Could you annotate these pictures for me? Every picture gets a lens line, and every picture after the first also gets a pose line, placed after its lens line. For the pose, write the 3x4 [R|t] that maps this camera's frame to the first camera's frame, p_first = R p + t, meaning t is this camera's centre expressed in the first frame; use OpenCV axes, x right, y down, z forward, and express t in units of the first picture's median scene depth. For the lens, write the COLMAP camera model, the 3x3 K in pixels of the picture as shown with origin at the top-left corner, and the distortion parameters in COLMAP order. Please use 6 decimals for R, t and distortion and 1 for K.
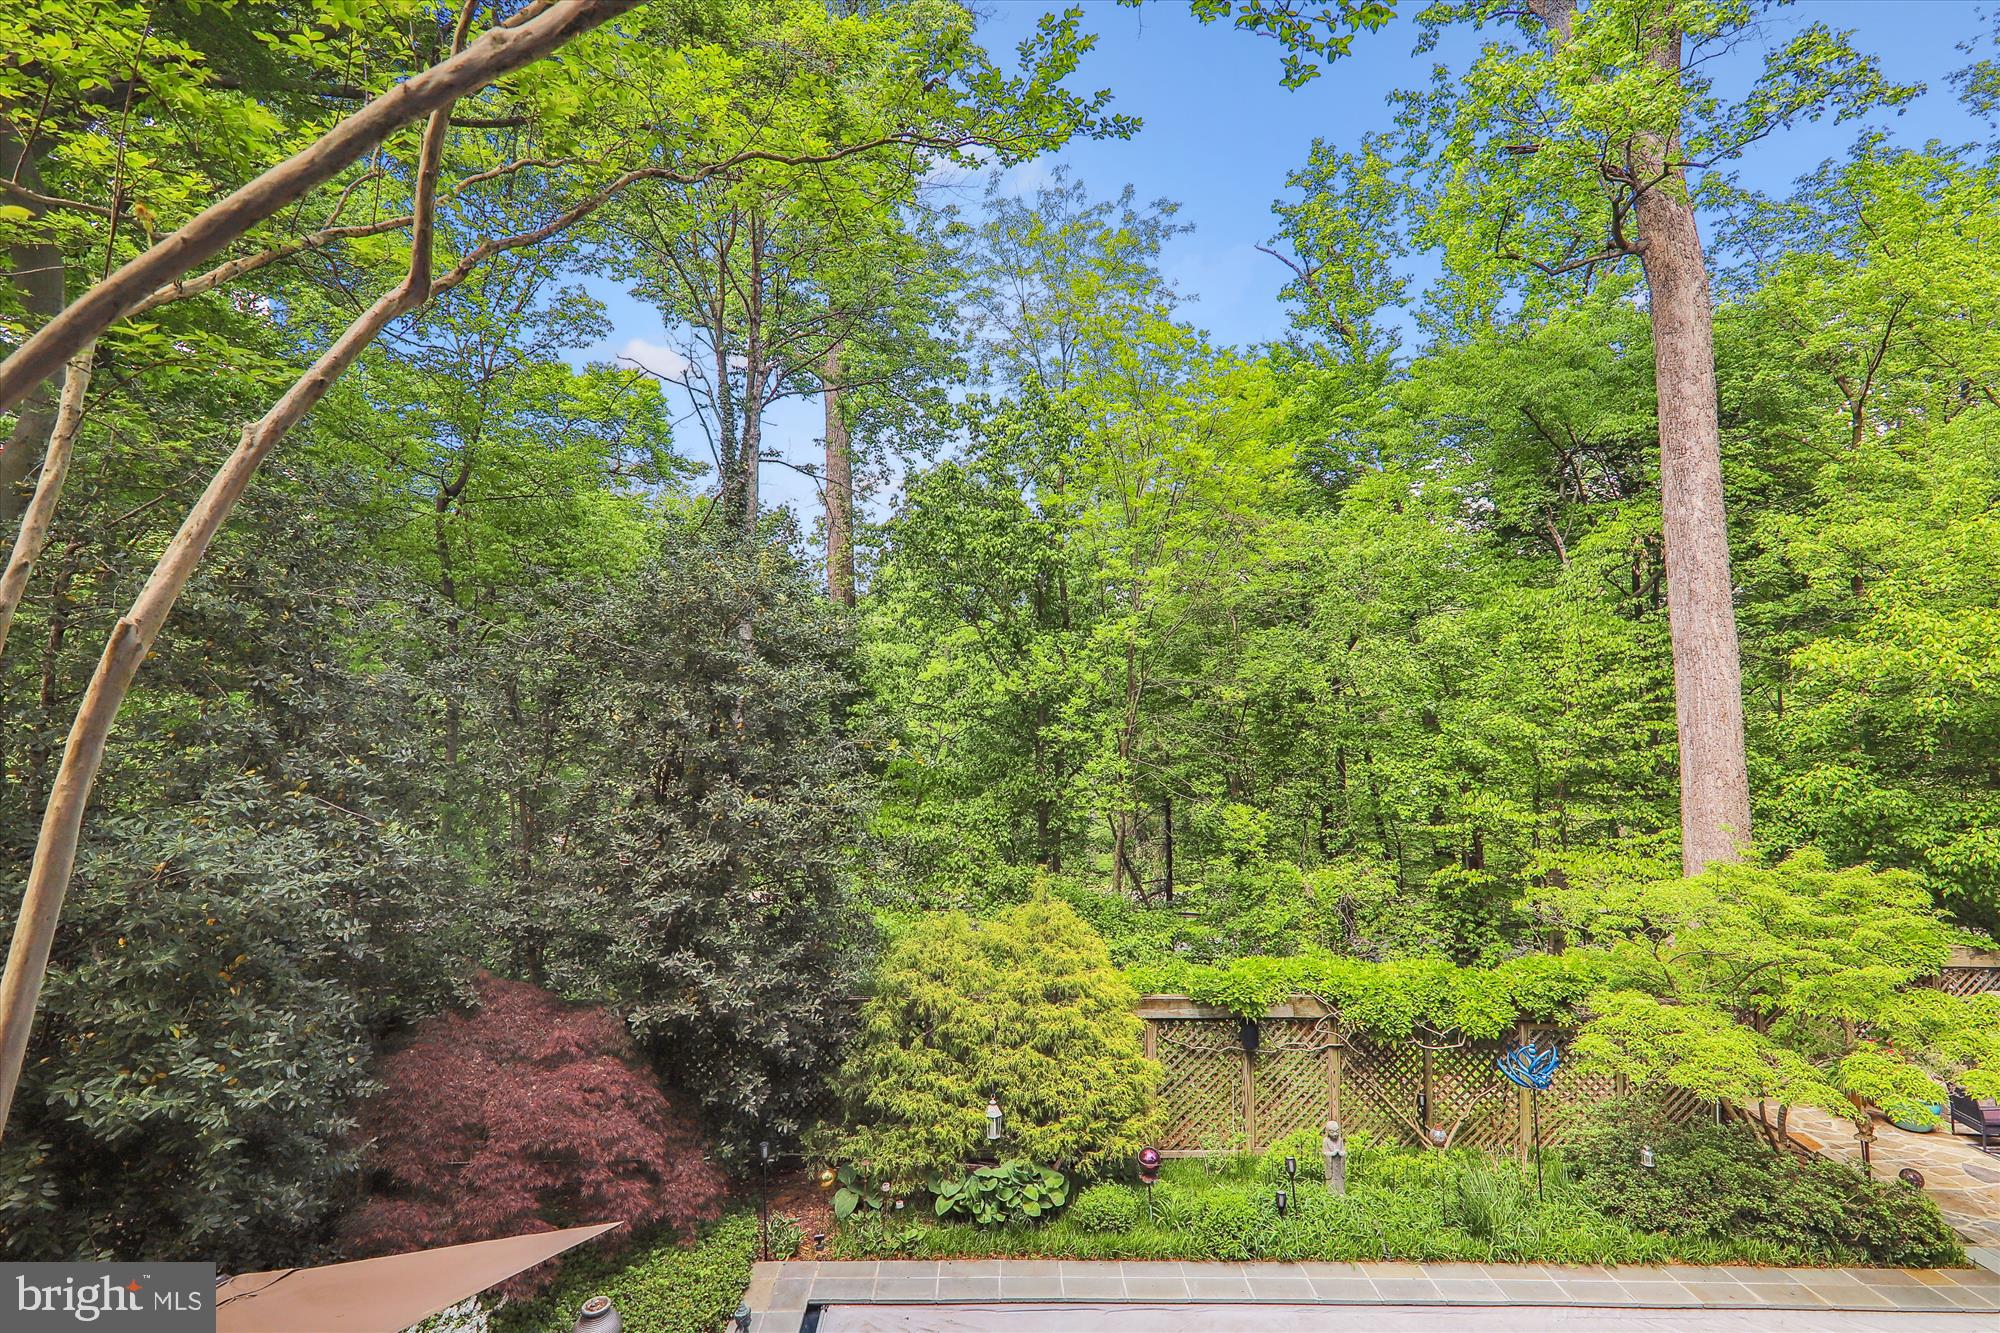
lens RADIAL K [[992.7, 0, 1002.8], [0, 992.7, 662.2], [0, 0, 1]] dist [0.042800, -0.014337]
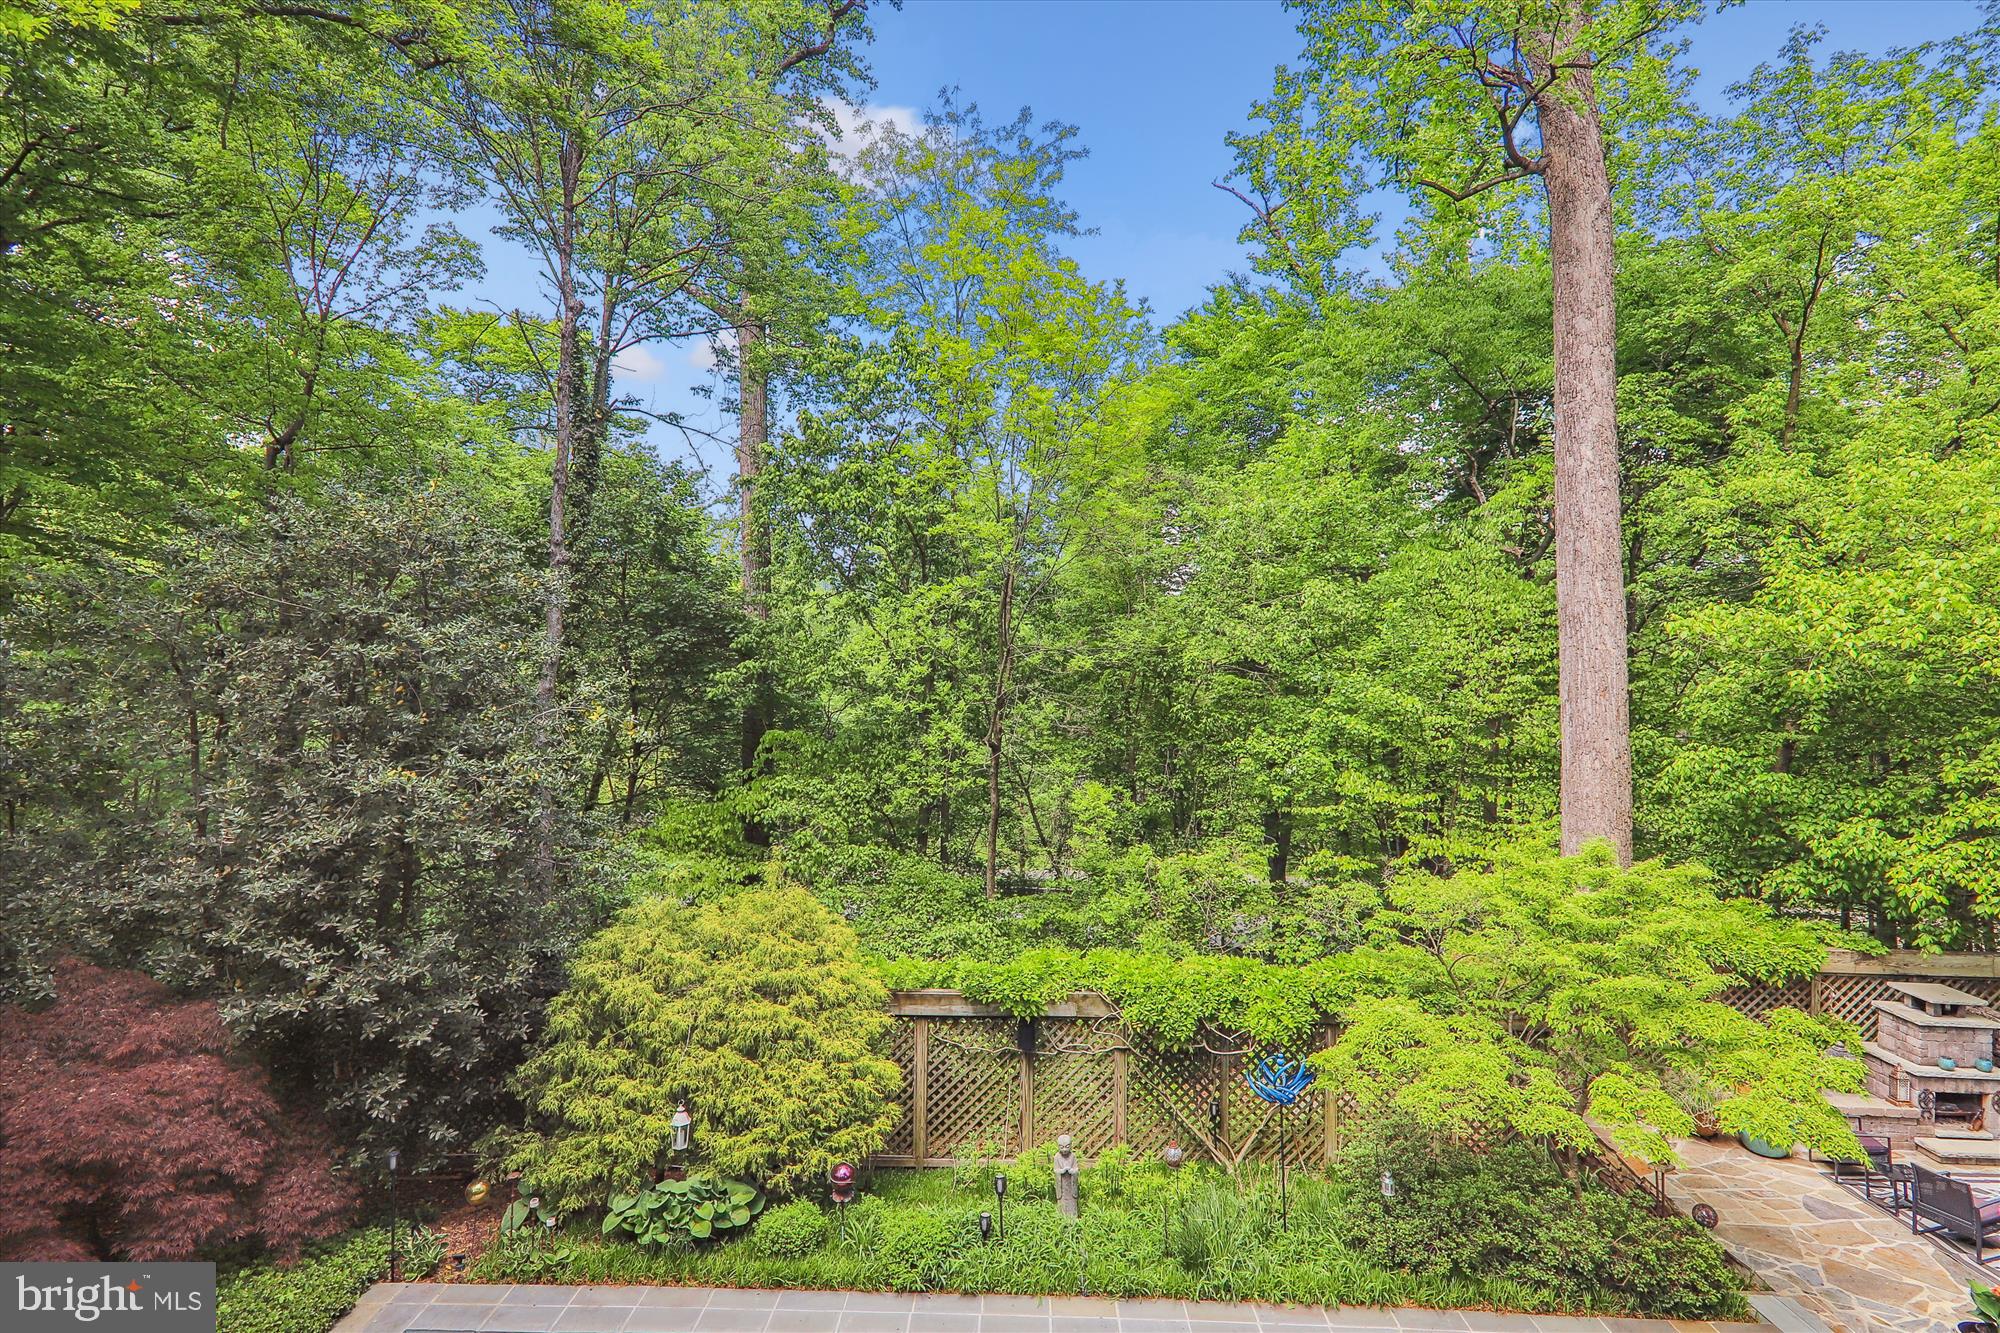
lens RADIAL K [[1020.7, 0, 998.8], [0, 1020.7, 659.9], [0, 0, 1]] dist [0.041166, -0.014281]
pose [[0.999357, 0.008492, -0.034843, 0.285213], [-0.007590, 0.999635, 0.025934, 0.008871], [0.035051, -0.025653, 0.999056, 0.087187]]
